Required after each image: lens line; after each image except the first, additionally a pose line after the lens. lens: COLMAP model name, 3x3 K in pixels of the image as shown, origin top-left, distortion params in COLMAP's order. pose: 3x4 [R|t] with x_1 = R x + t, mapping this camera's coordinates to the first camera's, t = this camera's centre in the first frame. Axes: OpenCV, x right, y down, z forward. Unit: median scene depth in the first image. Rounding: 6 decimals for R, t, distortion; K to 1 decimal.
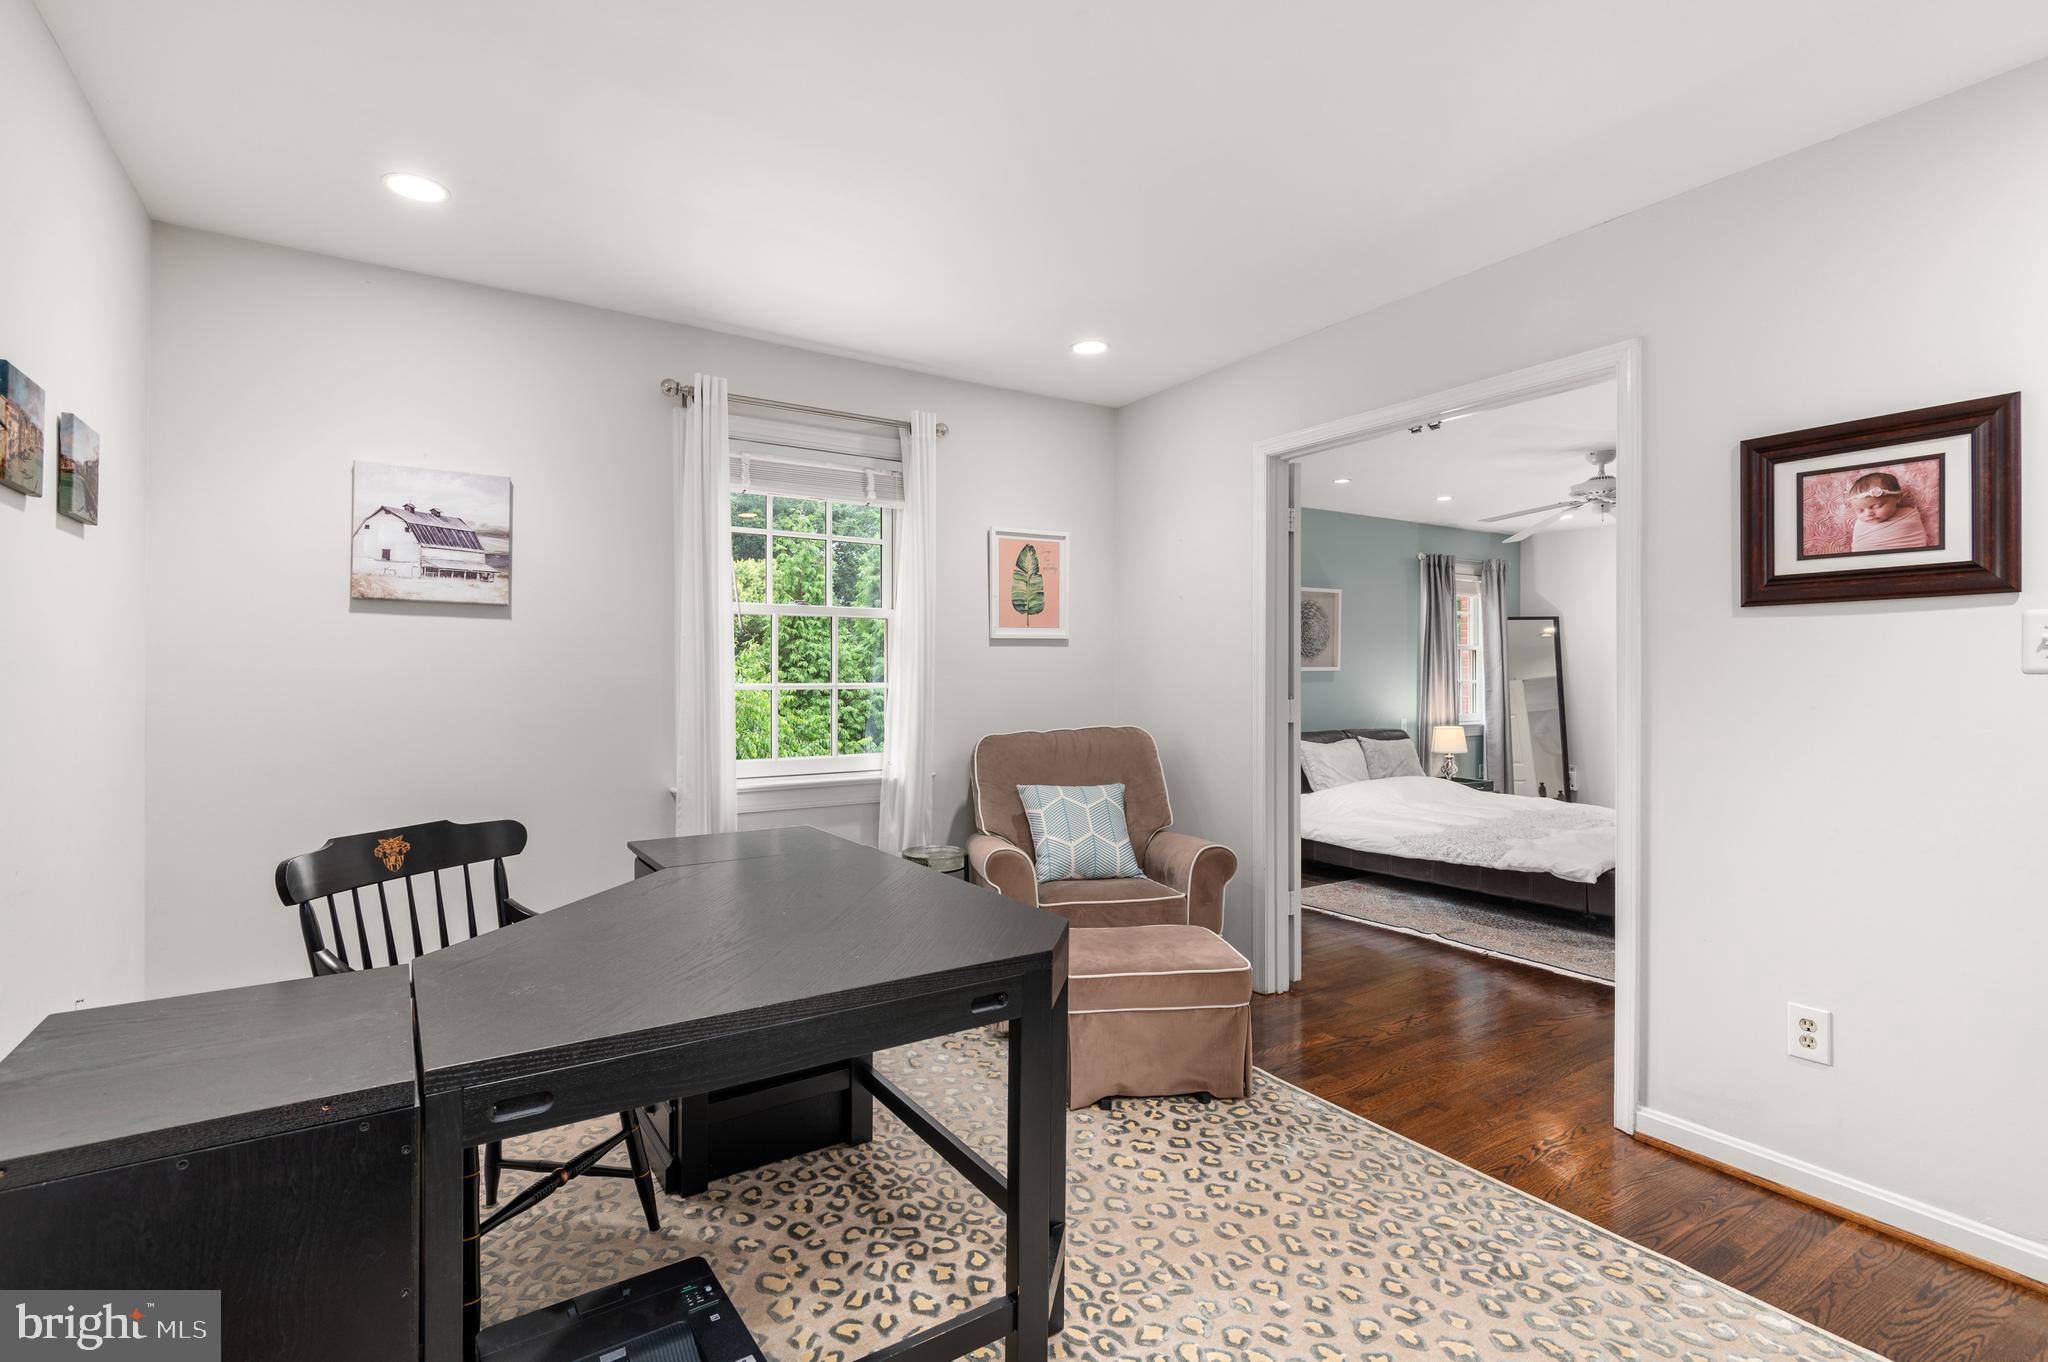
lens RADIAL K [[947.3, 0, 1023.8], [0, 947.3, 679.1], [0, 0, 1]] dist [0.000440, -0.002328]
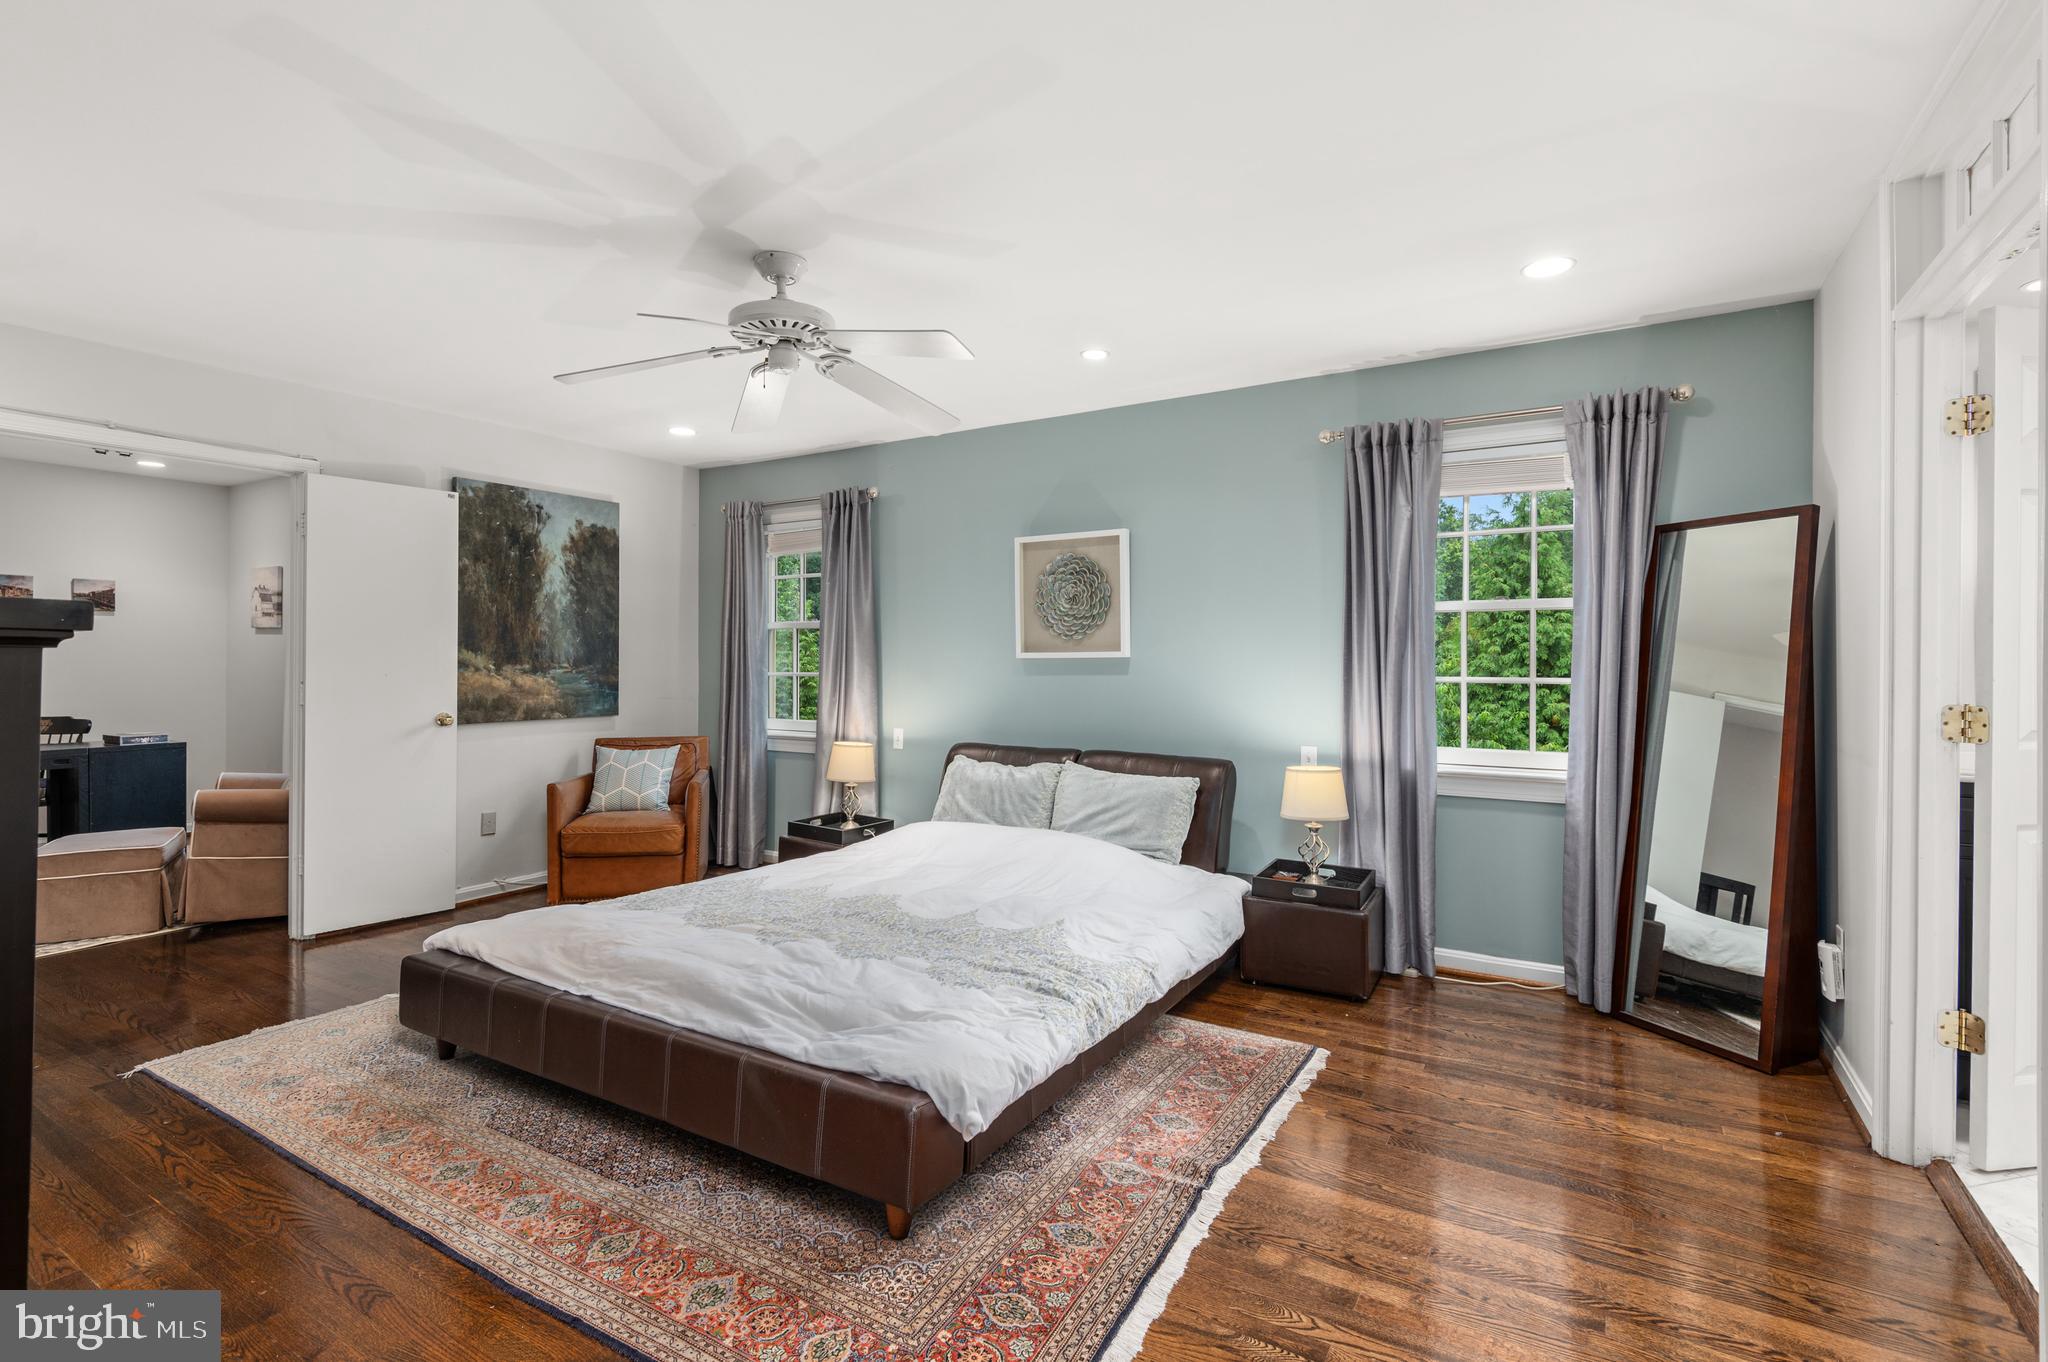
lens RADIAL K [[947.3, 0, 1031.0], [0, 947.3, 668.8], [0, 0, 1]] dist [0.000440, -0.002328]
pose [[0.448188, 0.006959, -0.893912, 0.874350], [-0.006333, 0.999969, 0.004609, -0.003615], [0.893917, 0.003595, 0.448218, 0.661015]]
